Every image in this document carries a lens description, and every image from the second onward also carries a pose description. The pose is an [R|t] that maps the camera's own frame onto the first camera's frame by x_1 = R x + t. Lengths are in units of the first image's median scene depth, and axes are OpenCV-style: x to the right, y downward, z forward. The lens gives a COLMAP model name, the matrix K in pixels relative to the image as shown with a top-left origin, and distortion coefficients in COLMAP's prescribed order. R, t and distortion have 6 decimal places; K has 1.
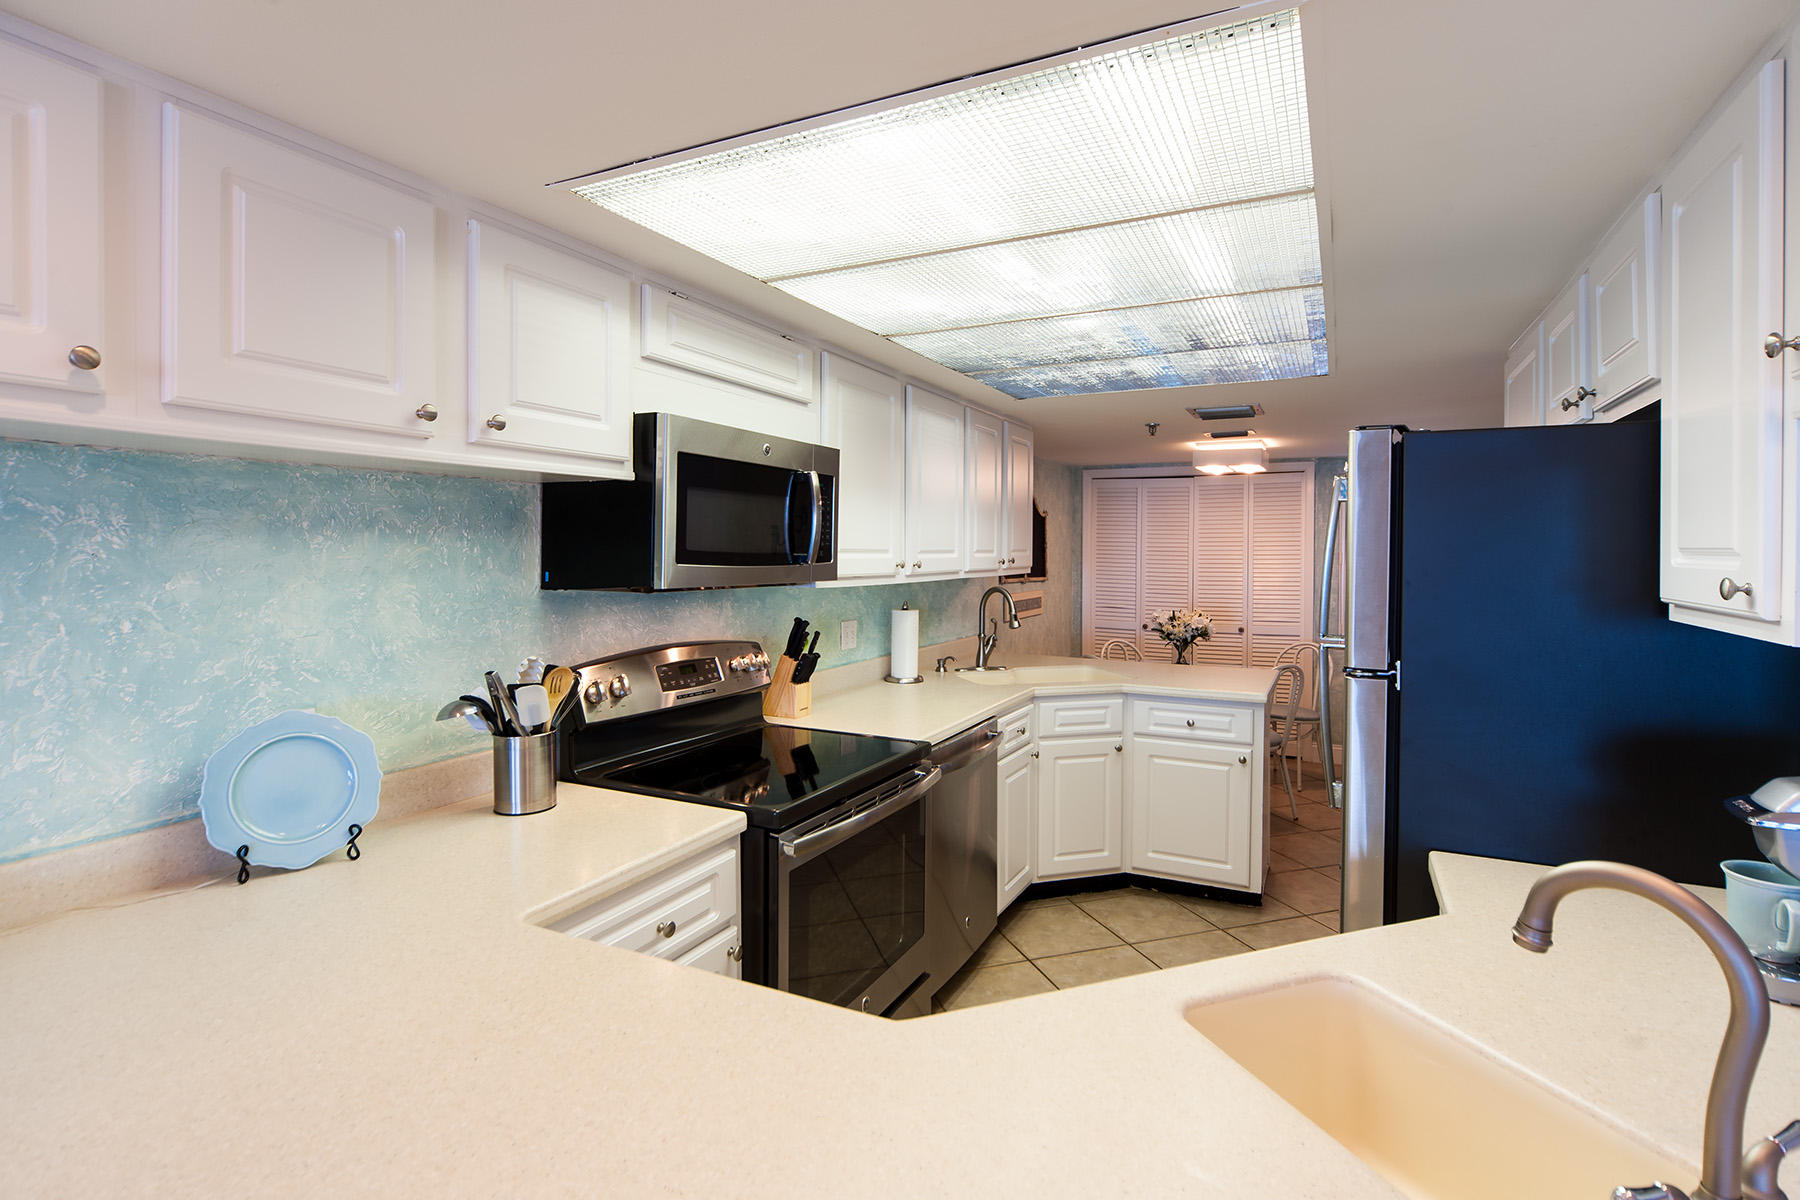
lens RADIAL K [[896.8, 0, 894.6], [0, 896.8, 558.9], [0, 0, 1]] dist [-0.003942, -0.000710]
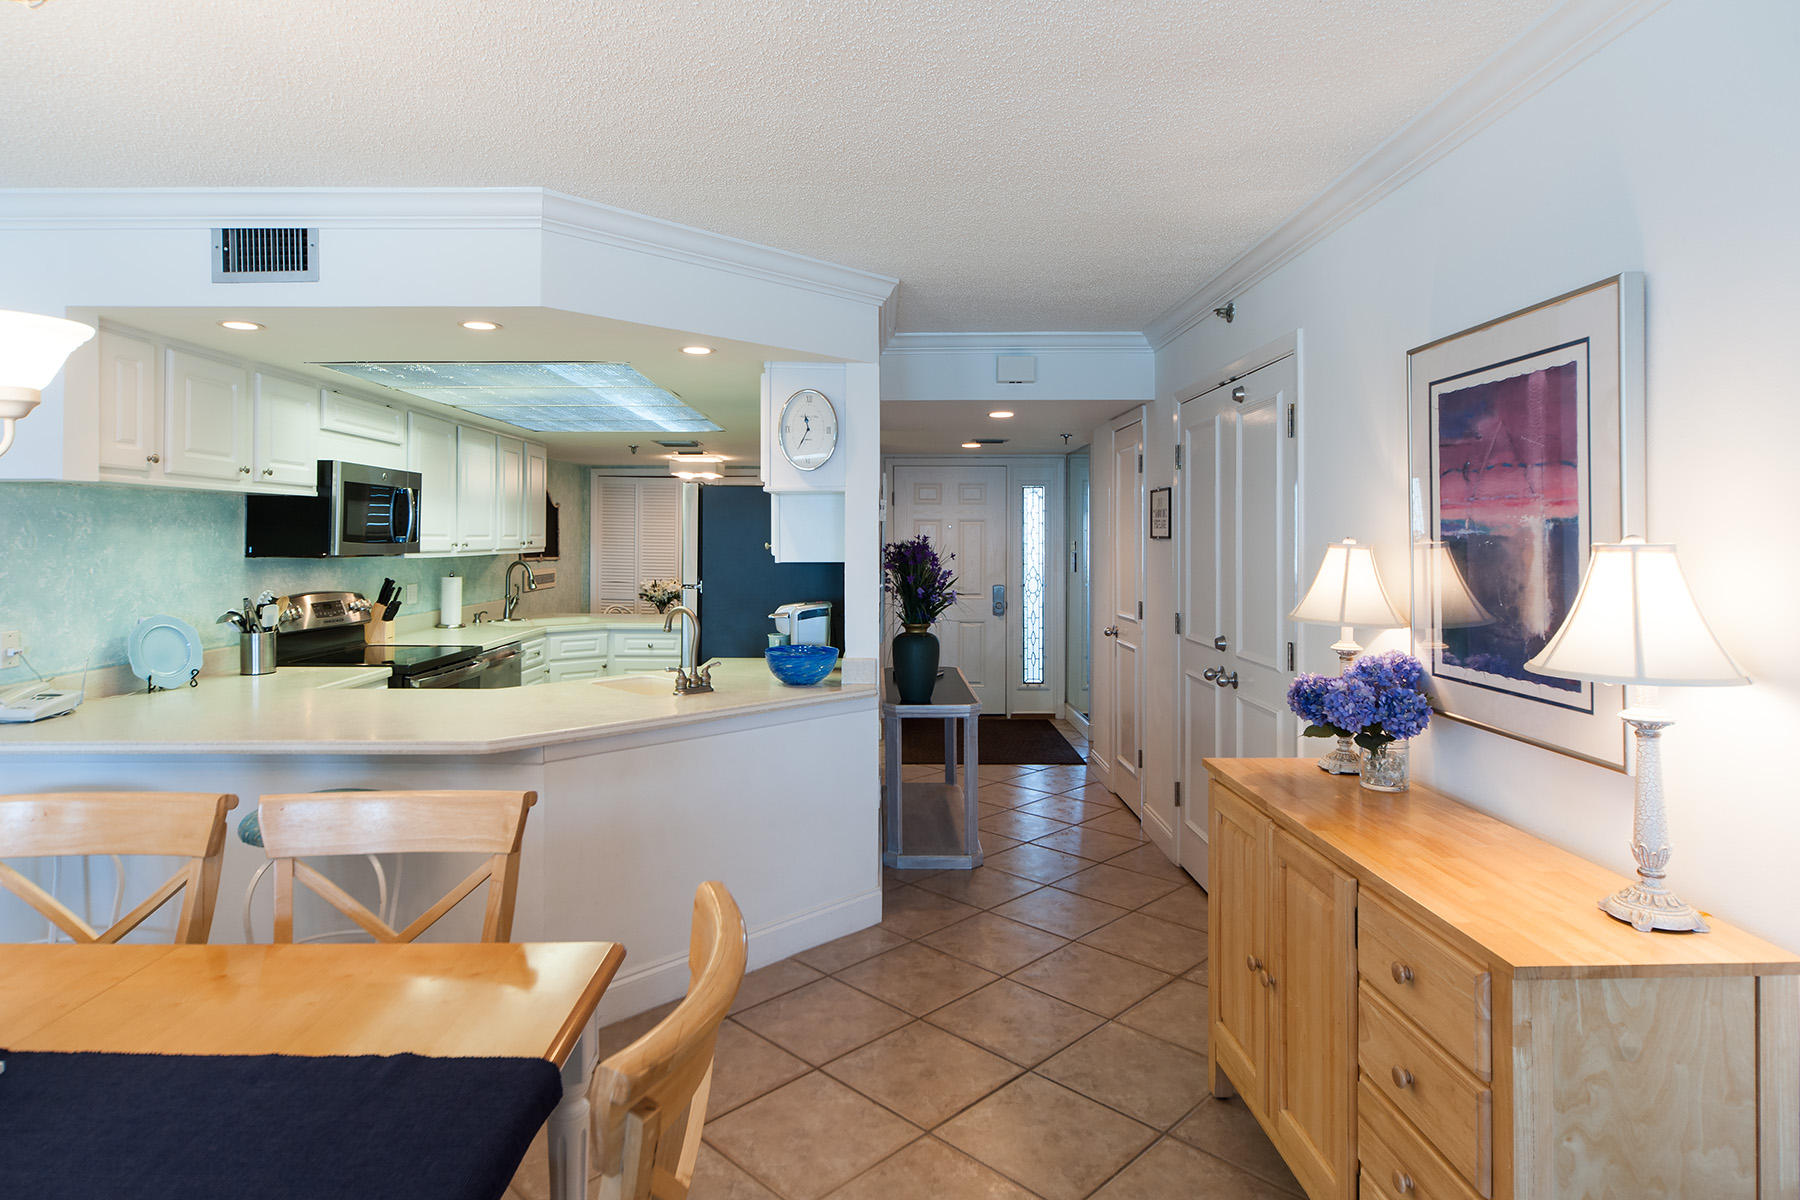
lens RADIAL K [[1011.9, 0, 891.6], [0, 1011.9, 537.7], [0, 0, 1]] dist [-0.004392, -0.000286]
pose [[0.887877, -0.000671, 0.460081, -0.135447], [0.004132, 0.999970, -0.006516, 0.010587], [-0.460063, 0.007686, 0.887853, -0.944345]]
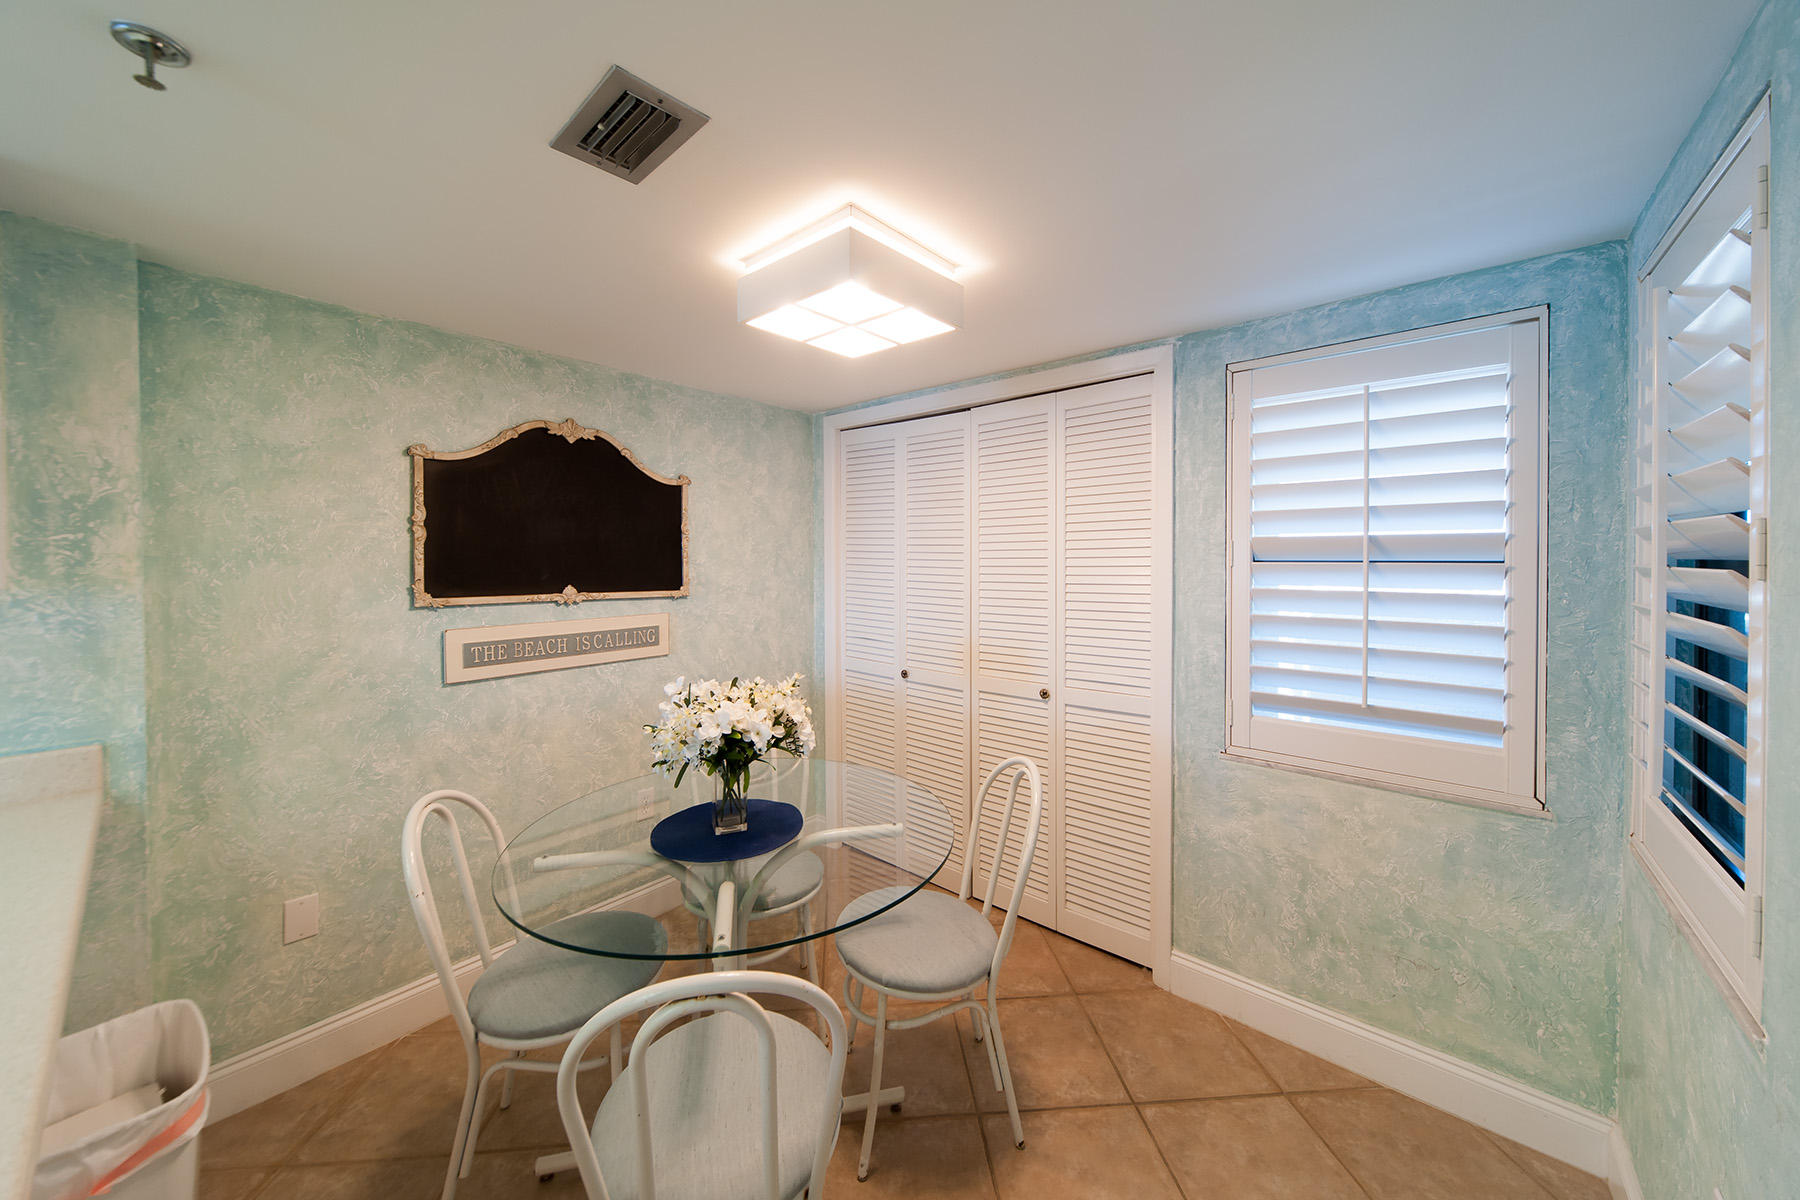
lens RADIAL K [[642.6, 0, 897.6], [0, 642.6, 564.5], [0, 0, 1]] dist [-0.001700, -0.000233]
pose [[0.971564, -0.000954, -0.236776, 0.867687], [0.000706, 0.999999, -0.001130, 0.009208], [0.236777, 0.000930, 0.971564, 1.366660]]
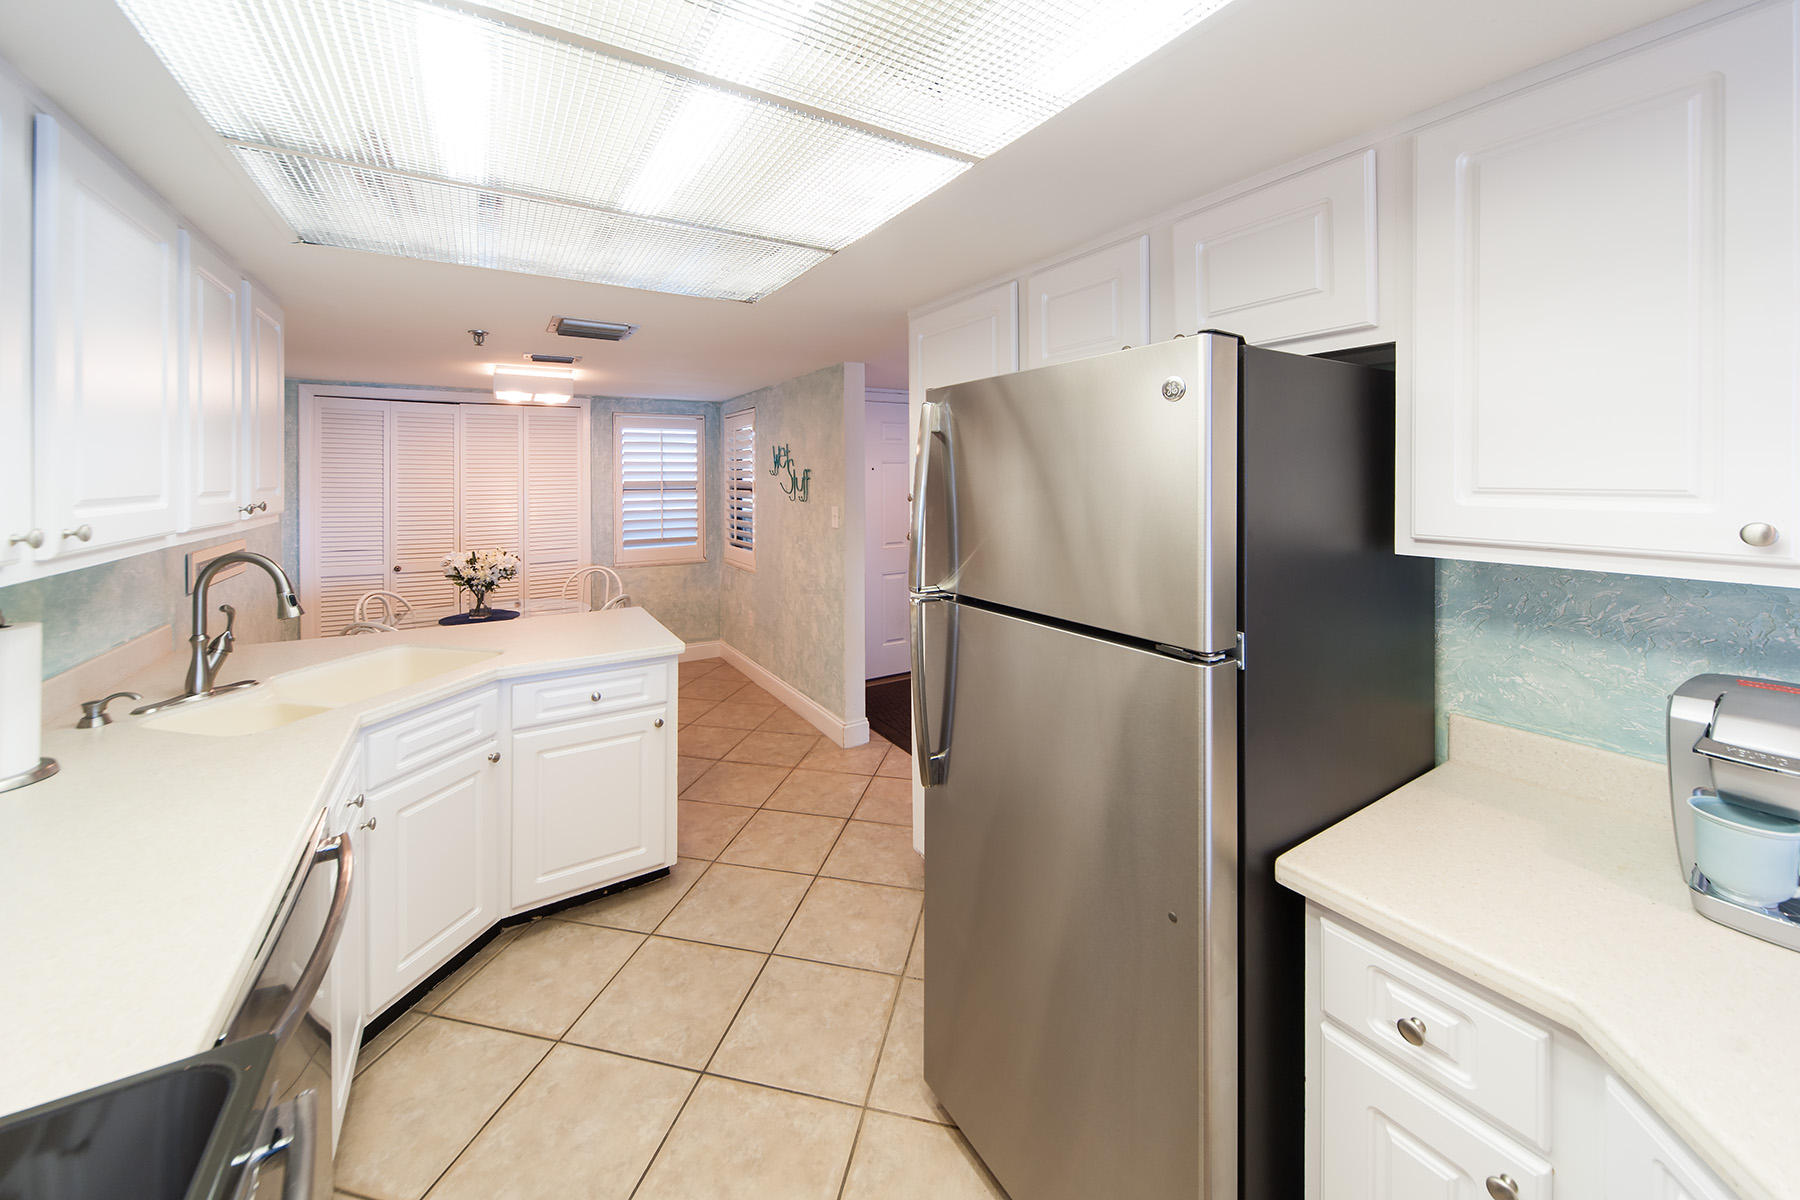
lens RADIAL K [[660.0, 0, 912.5], [0, 660.0, 476.9], [0, 0, 1]] dist [0.000941, 0.000094]
pose [[0.507771, -0.007039, 0.861463, -0.051079], [0.015365, 0.999882, -0.000887, -0.015902], [-0.861355, 0.013687, 0.507819, 0.544712]]
